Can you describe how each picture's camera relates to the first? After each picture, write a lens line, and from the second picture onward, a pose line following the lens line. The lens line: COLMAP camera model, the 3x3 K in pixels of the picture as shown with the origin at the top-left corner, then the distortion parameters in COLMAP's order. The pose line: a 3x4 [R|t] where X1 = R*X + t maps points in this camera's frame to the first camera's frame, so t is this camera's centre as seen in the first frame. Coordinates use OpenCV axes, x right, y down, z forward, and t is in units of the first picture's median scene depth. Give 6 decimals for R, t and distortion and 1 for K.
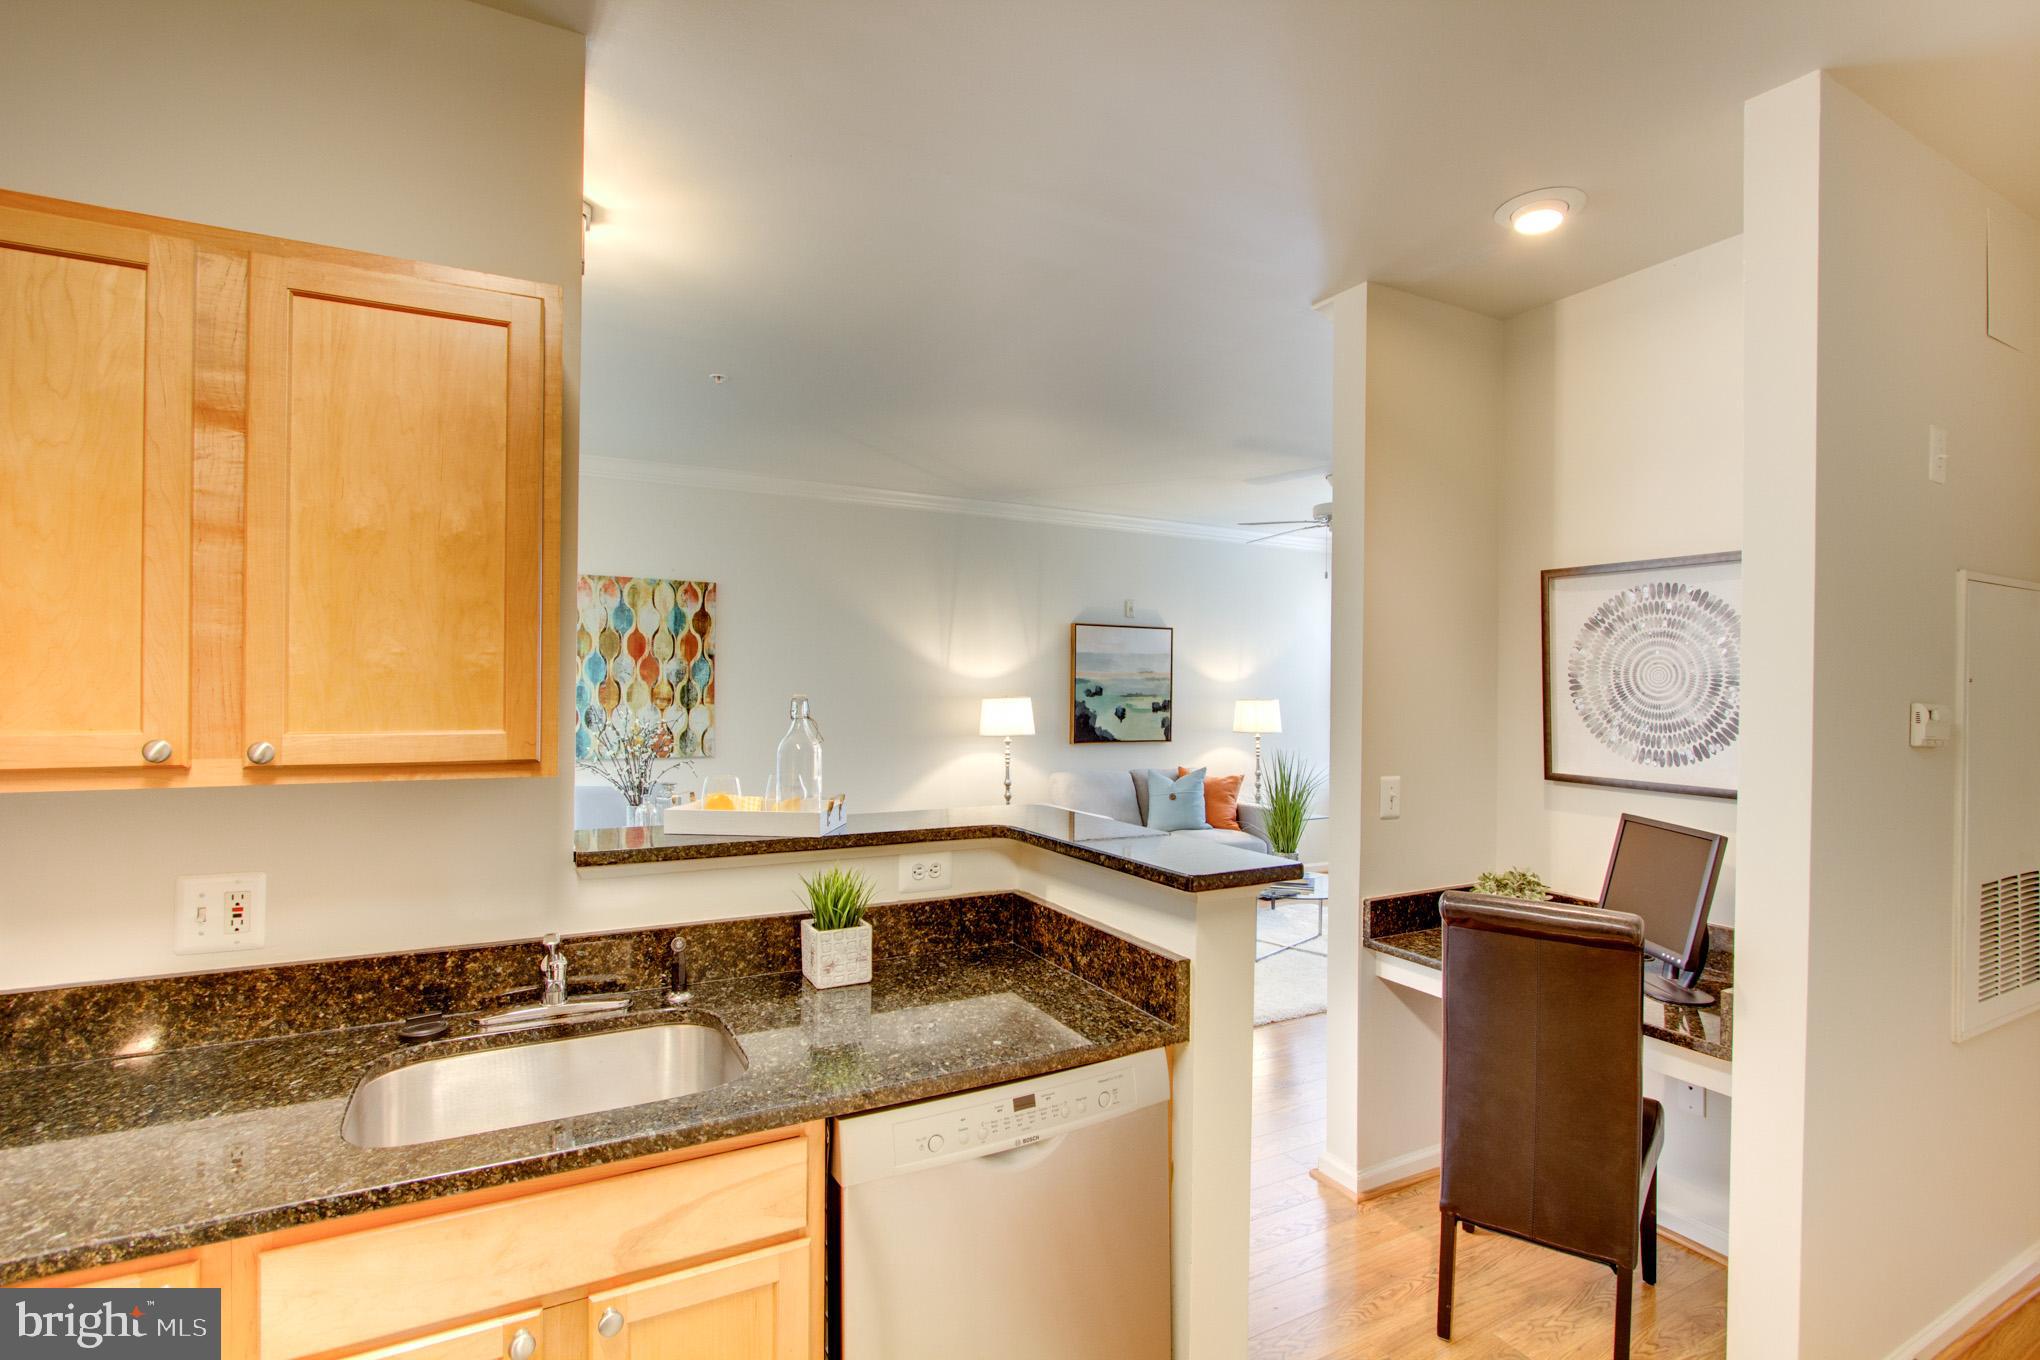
lens RADIAL K [[951.8, 0, 1025.5], [0, 951.8, 684.6], [0, 0, 1]] dist [-0.016107, 0.001911]
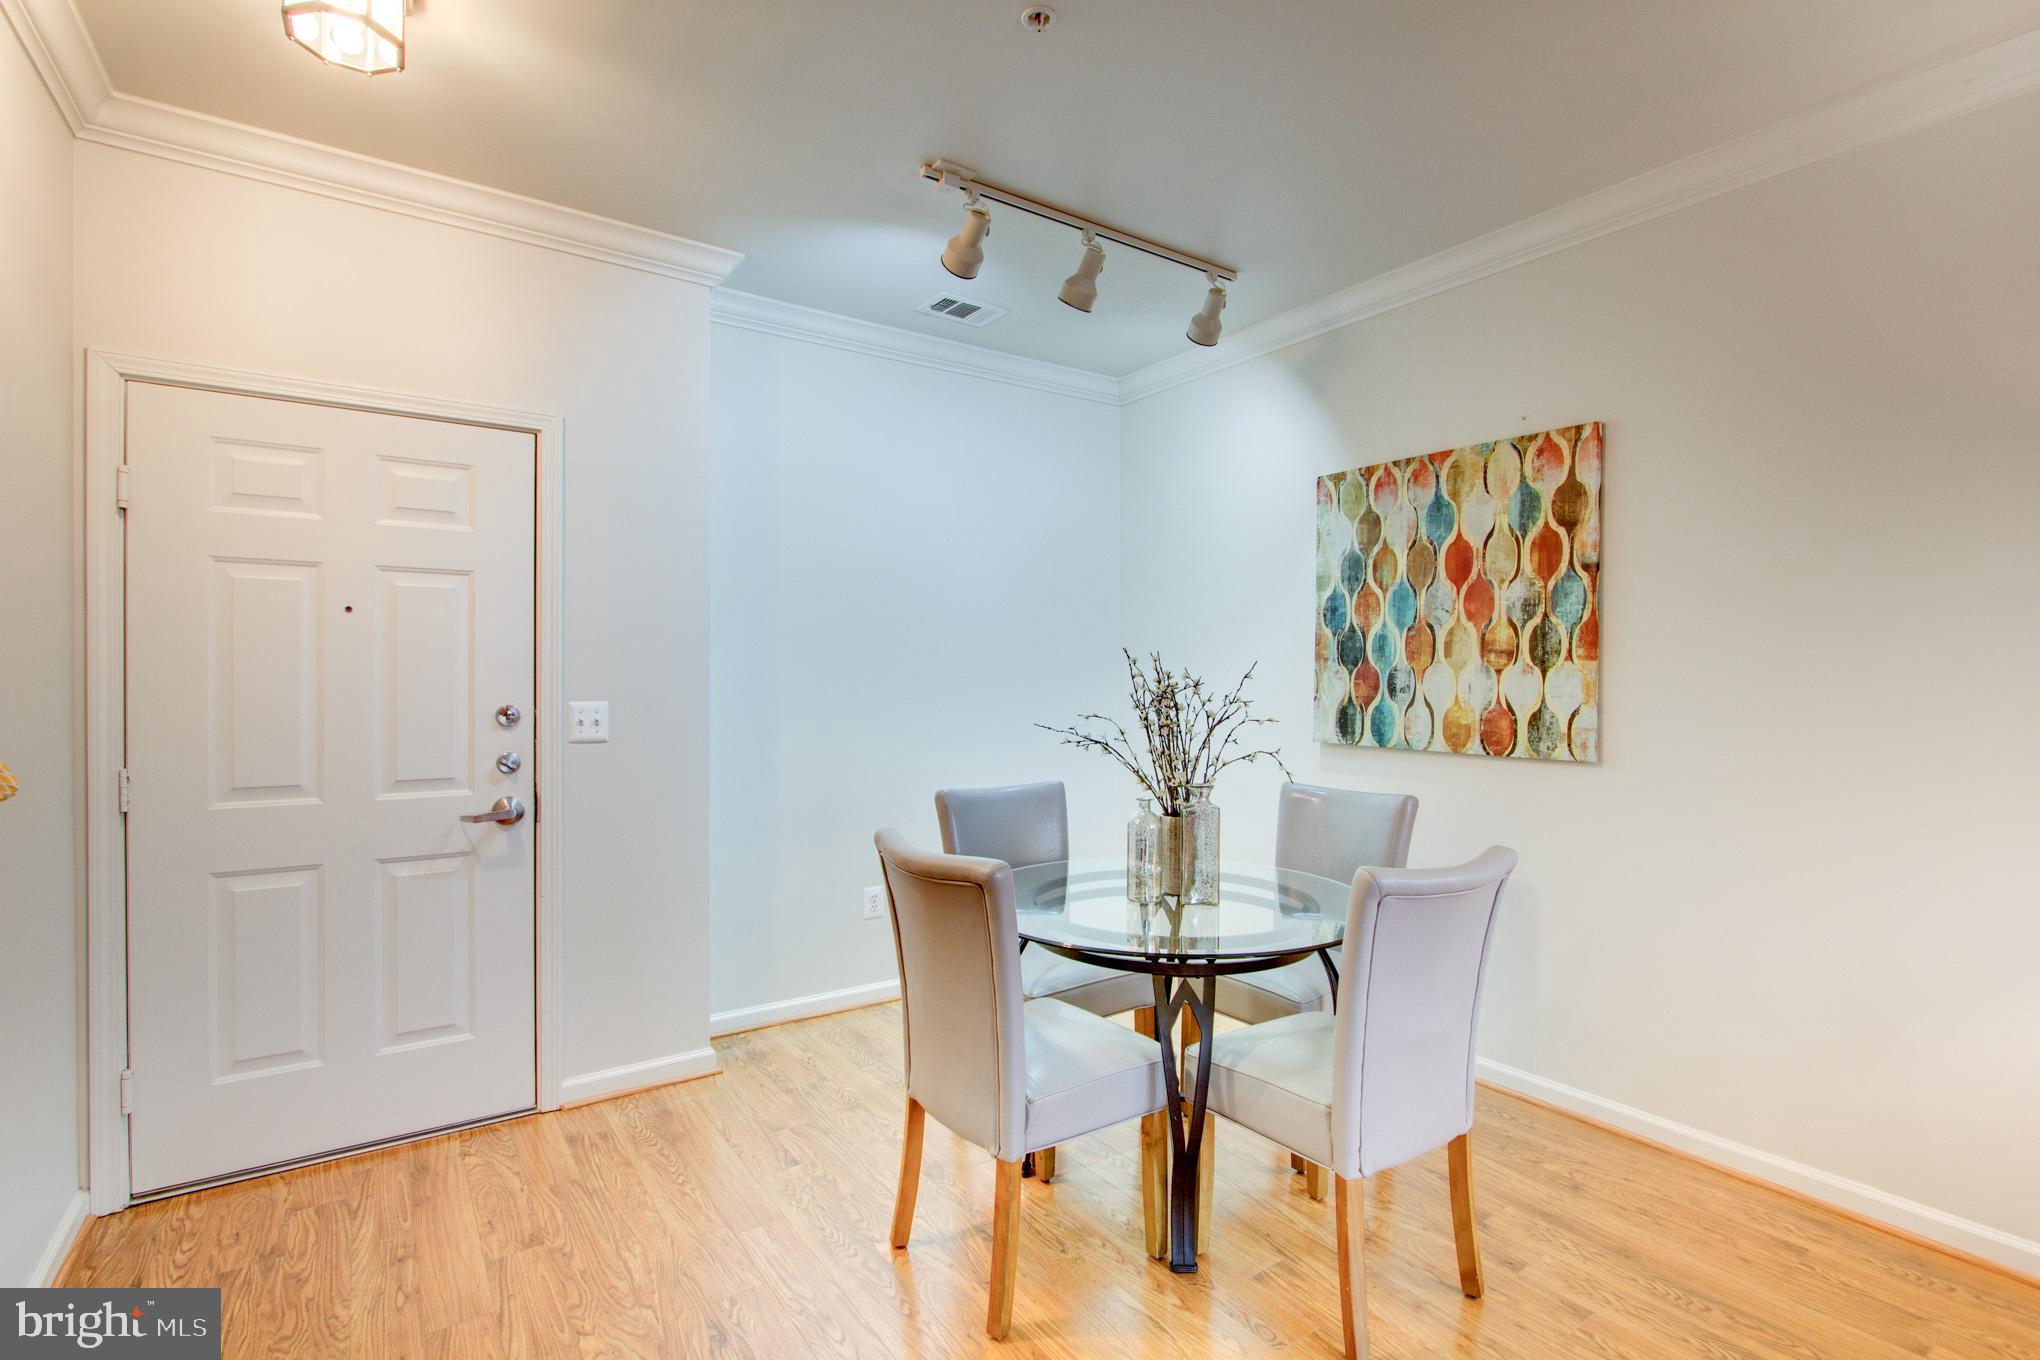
lens RADIAL K [[951.8, 0, 1025.5], [0, 951.8, 684.6], [0, 0, 1]] dist [-0.016107, 0.001911]
pose [[0.122868, 0.000641, -0.992423, 0.142241], [-0.000626, 1.000000, 0.000568, 0.034566], [0.992423, 0.000551, 0.122868, 0.655666]]
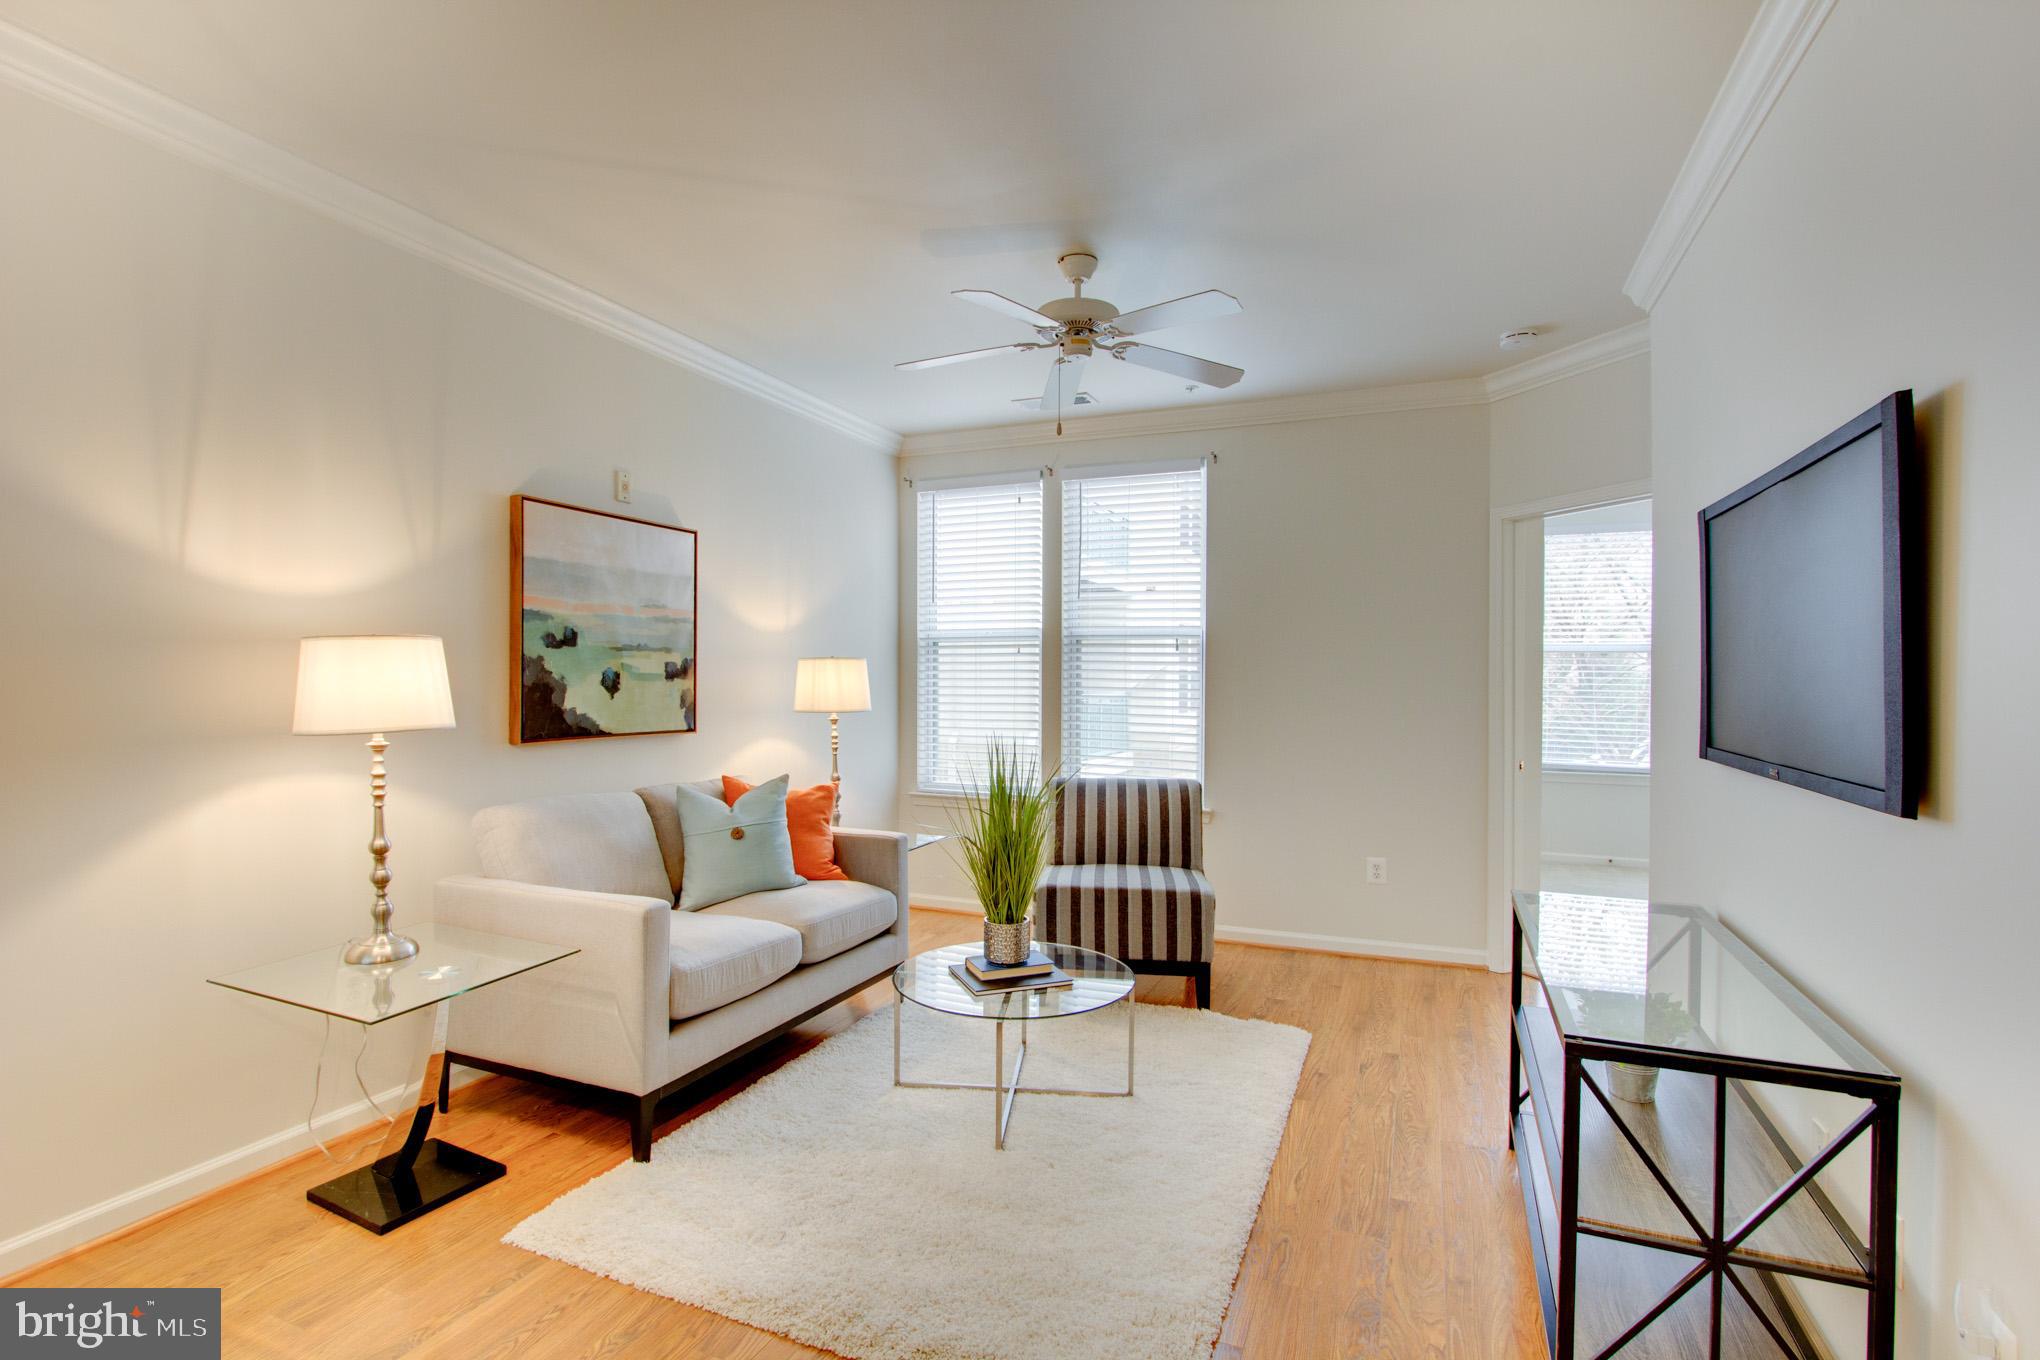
lens RADIAL K [[951.8, 0, 1025.5], [0, 951.8, 684.6], [0, 0, 1]] dist [-0.016107, 0.001911]
pose [[0.774623, -0.010362, 0.632338, -0.067691], [0.003053, 0.999915, 0.012645, 0.032888], [-0.632416, -0.007864, 0.774589, 0.575958]]
